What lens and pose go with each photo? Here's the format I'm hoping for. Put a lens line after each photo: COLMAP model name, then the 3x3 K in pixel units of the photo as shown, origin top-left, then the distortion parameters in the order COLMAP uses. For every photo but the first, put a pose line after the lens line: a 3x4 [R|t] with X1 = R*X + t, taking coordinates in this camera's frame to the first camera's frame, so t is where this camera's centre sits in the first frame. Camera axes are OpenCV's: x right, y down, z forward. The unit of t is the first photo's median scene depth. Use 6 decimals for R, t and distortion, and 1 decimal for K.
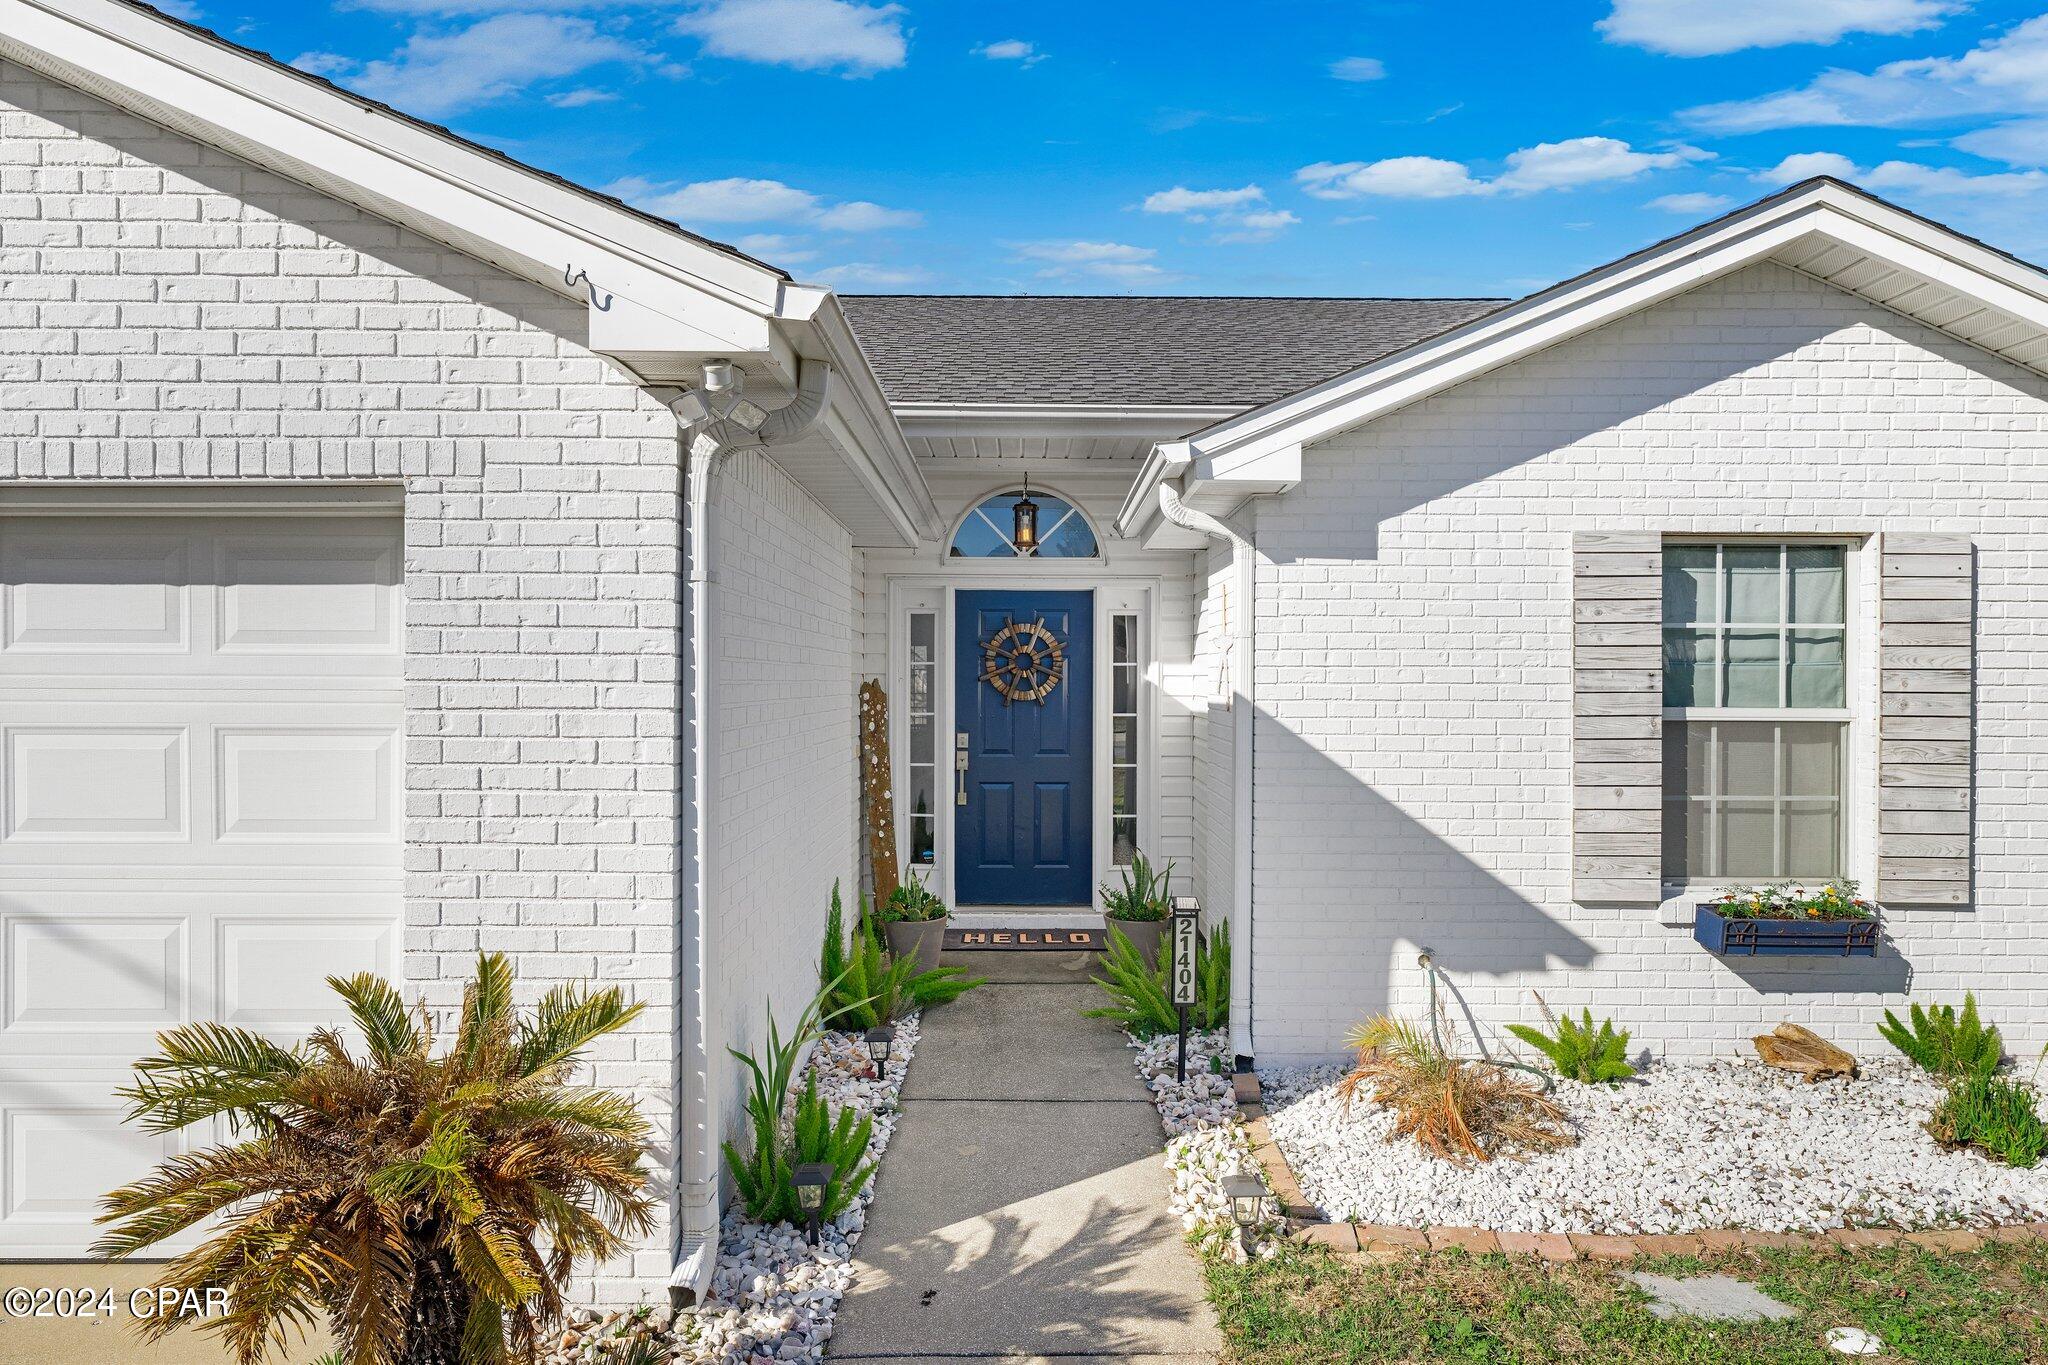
lens RADIAL K [[1174.8, 0, 1025.2], [0, 1174.8, 678.6], [0, 0, 1]] dist [0.002391, 0.000804]
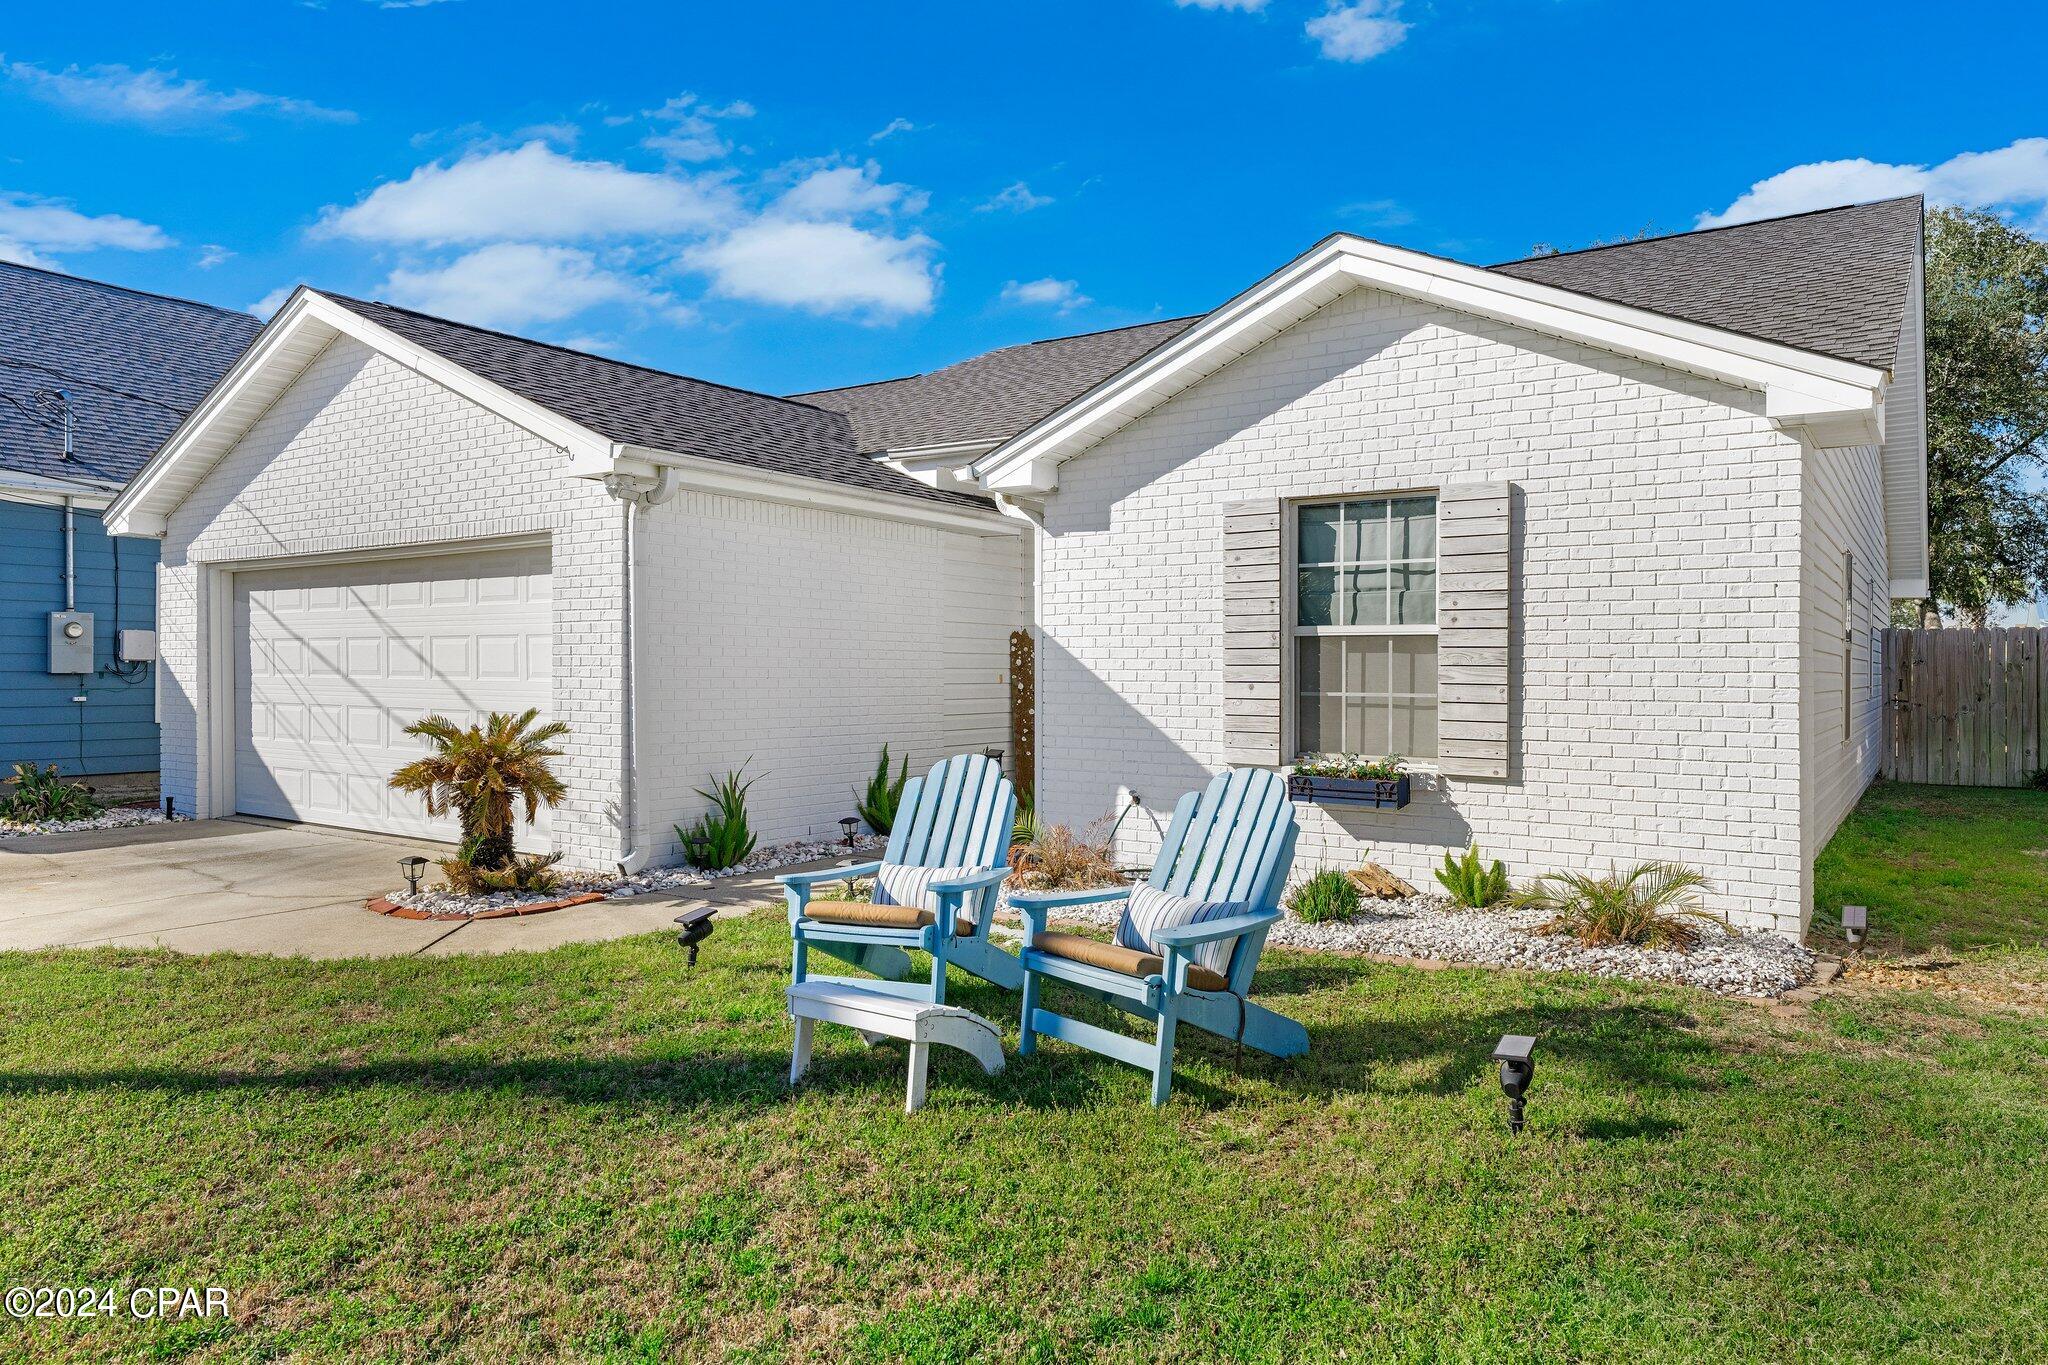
lens RADIAL K [[1333.9, 0, 1022.8], [0, 1333.9, 681.0], [0, 0, 1]] dist [0.004038, 0.000273]
pose [[0.815088, 0.005432, -0.579311, 1.192730], [-0.003352, 0.999984, 0.004659, 0.082911], [0.579327, -0.001855, 0.815093, -0.446307]]
